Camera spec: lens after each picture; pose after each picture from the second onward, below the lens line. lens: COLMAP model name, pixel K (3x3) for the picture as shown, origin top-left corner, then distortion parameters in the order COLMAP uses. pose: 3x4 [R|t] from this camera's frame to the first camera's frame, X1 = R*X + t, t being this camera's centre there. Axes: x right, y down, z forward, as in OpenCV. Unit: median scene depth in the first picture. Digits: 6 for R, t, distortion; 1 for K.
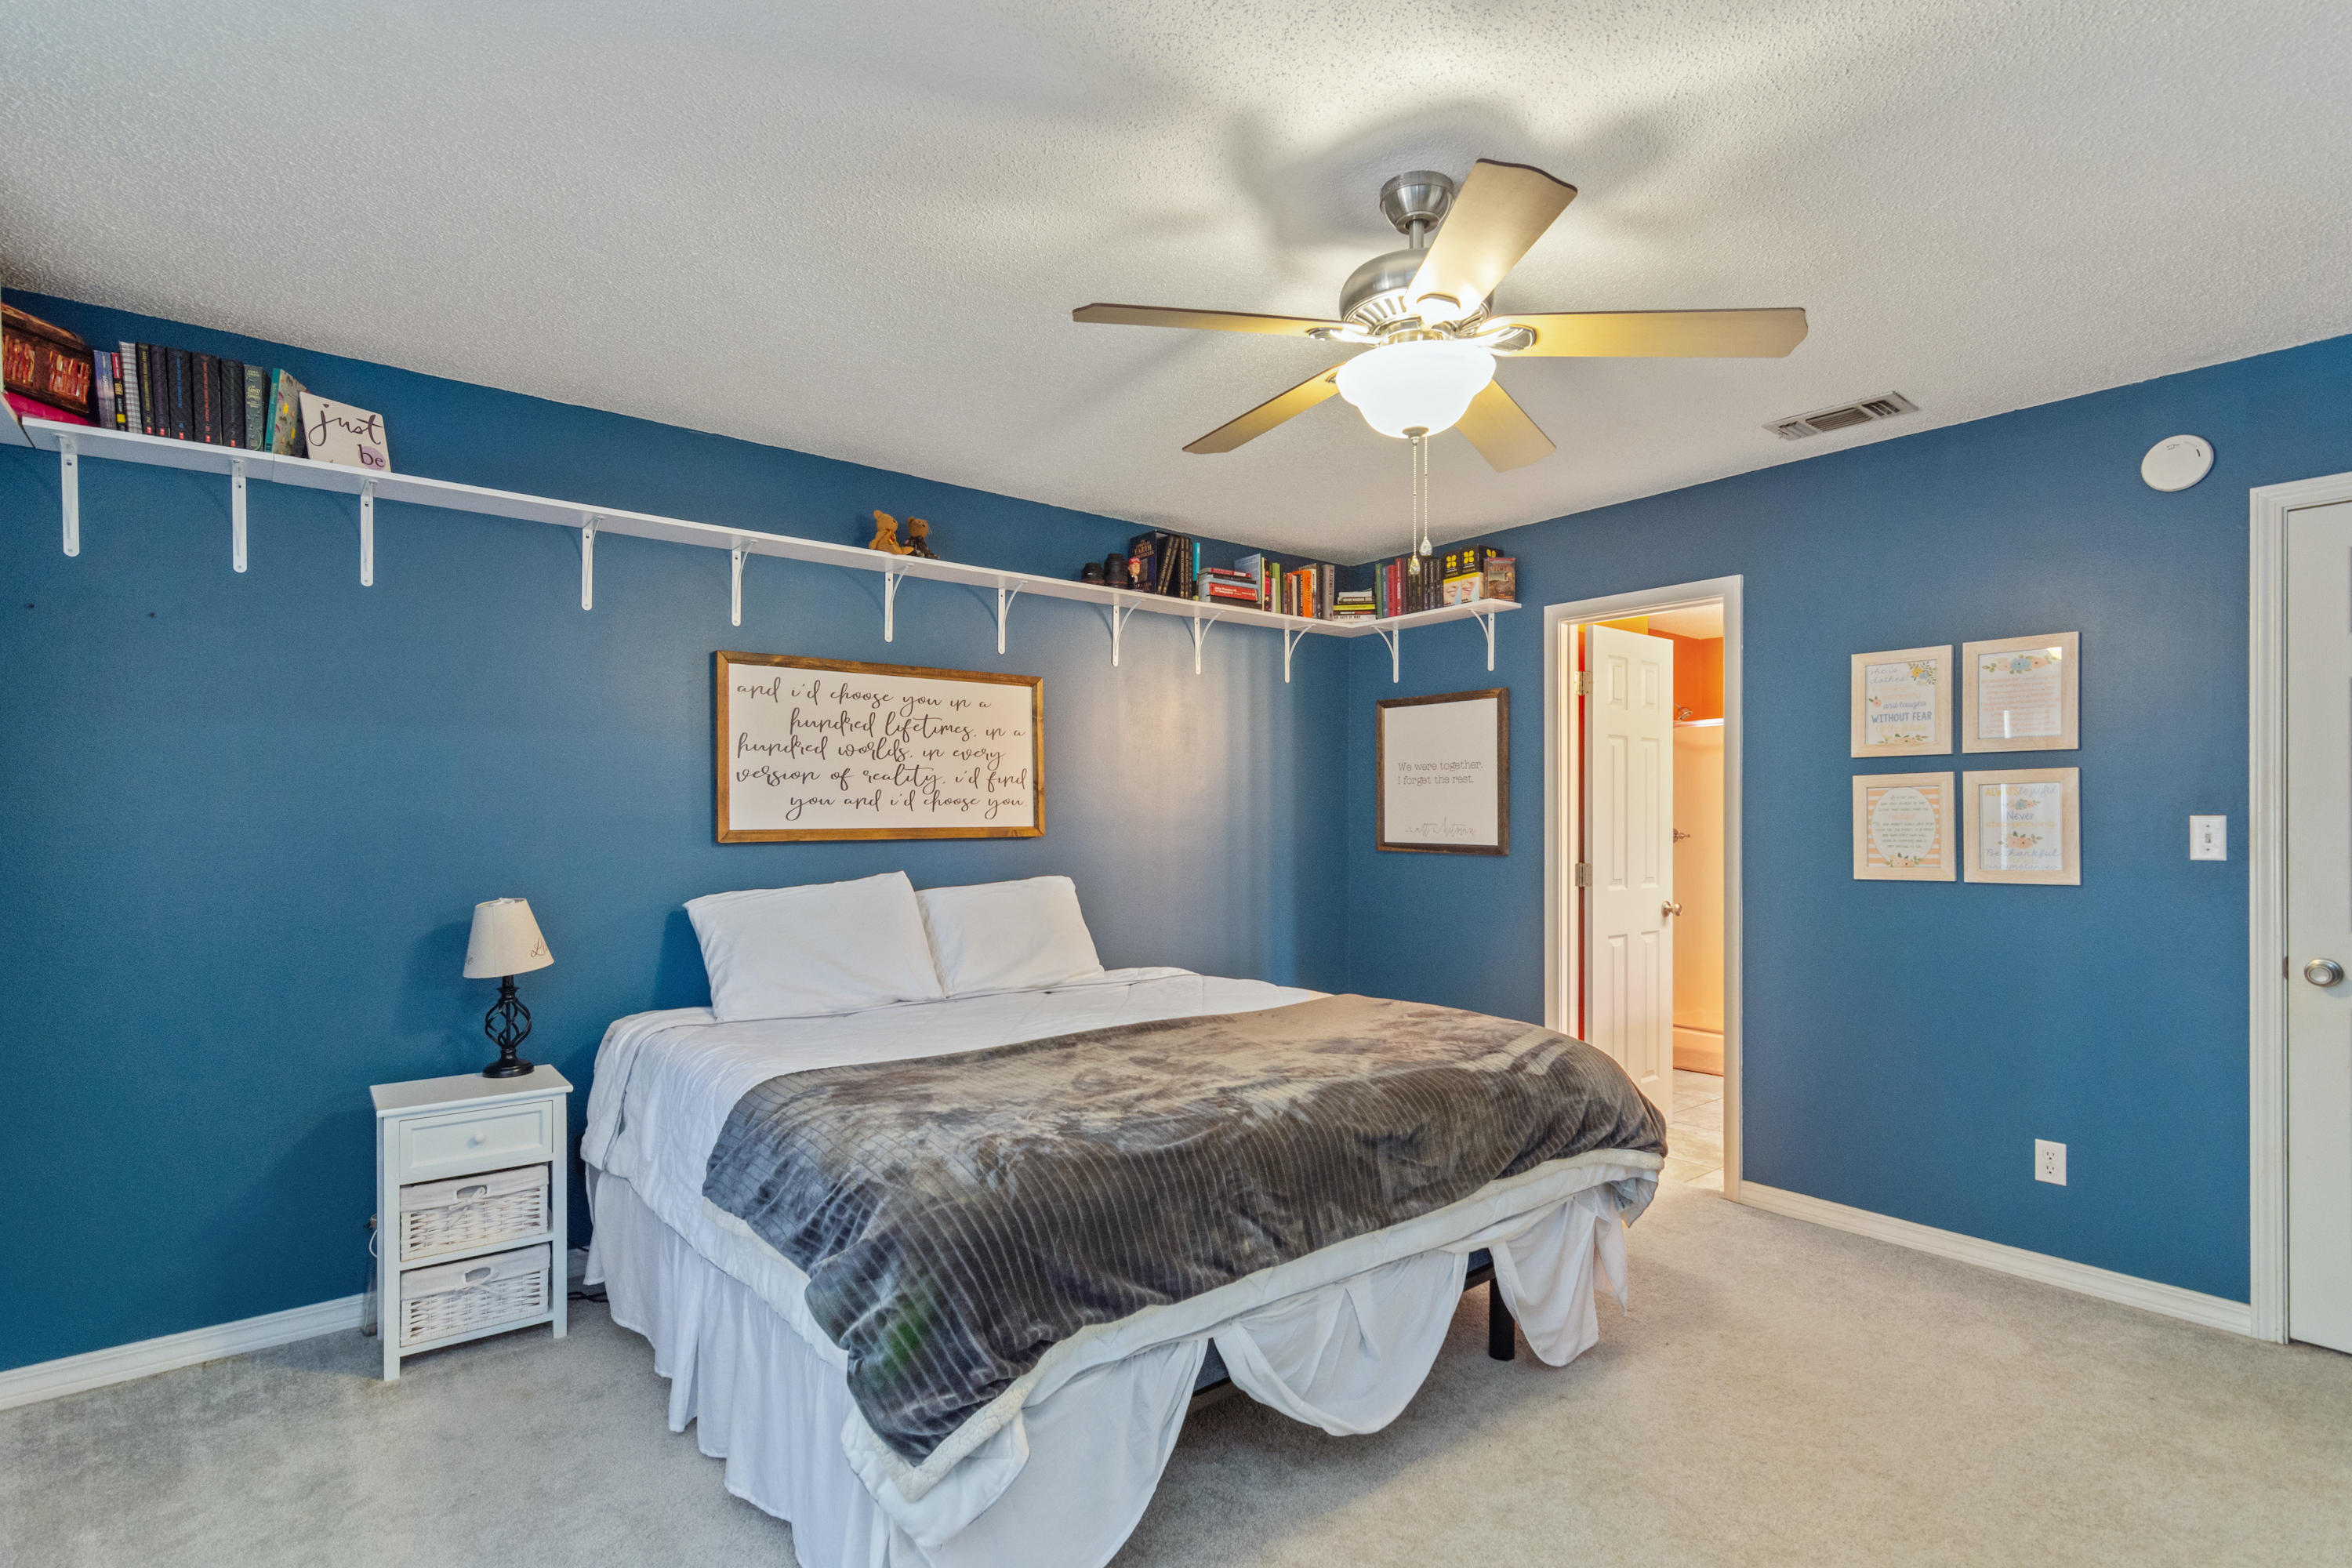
lens RADIAL K [[1135.1, 0, 1171.6], [0, 1135.1, 810.2], [0, 0, 1]] dist [0.003718, 0.001308]
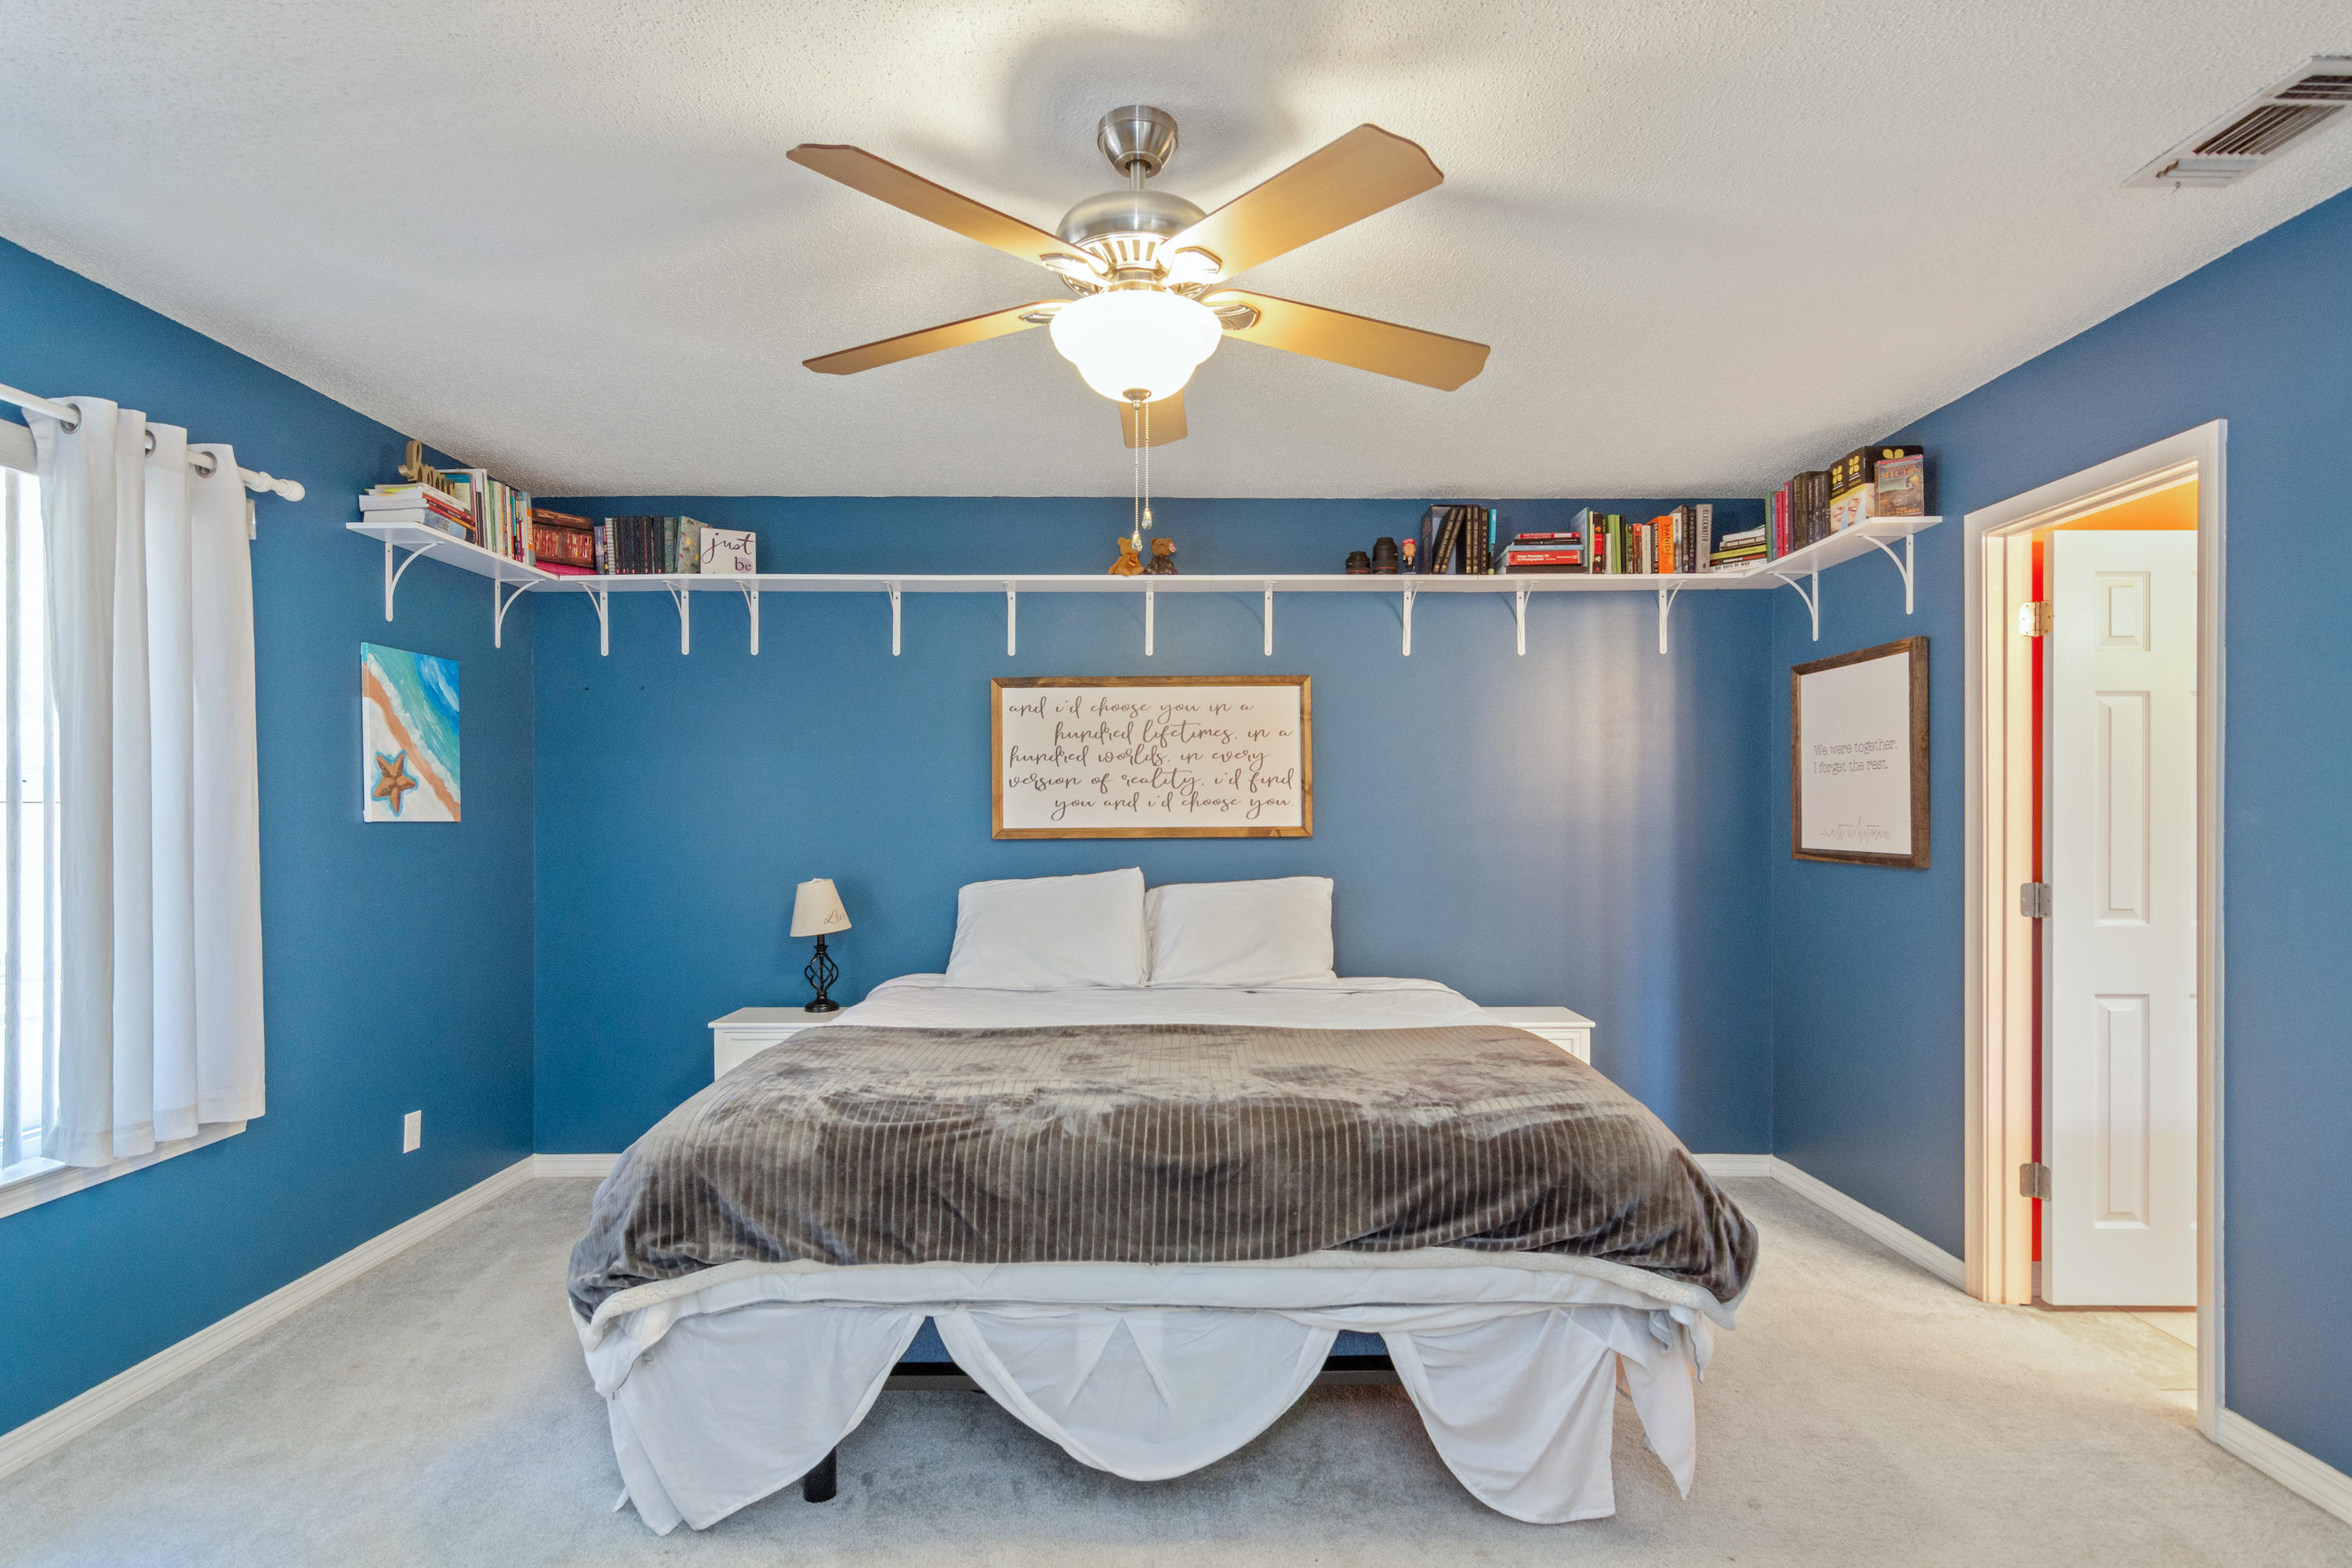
lens RADIAL K [[1135.1, 0, 1171.6], [0, 1135.1, 810.2], [0, 0, 1]] dist [0.003718, 0.001308]
pose [[0.781393, -0.006125, -0.624009, 0.421645], [0.005511, 0.999981, -0.002916, 0.002458], [0.624014, -0.001160, 0.781412, 0.158707]]
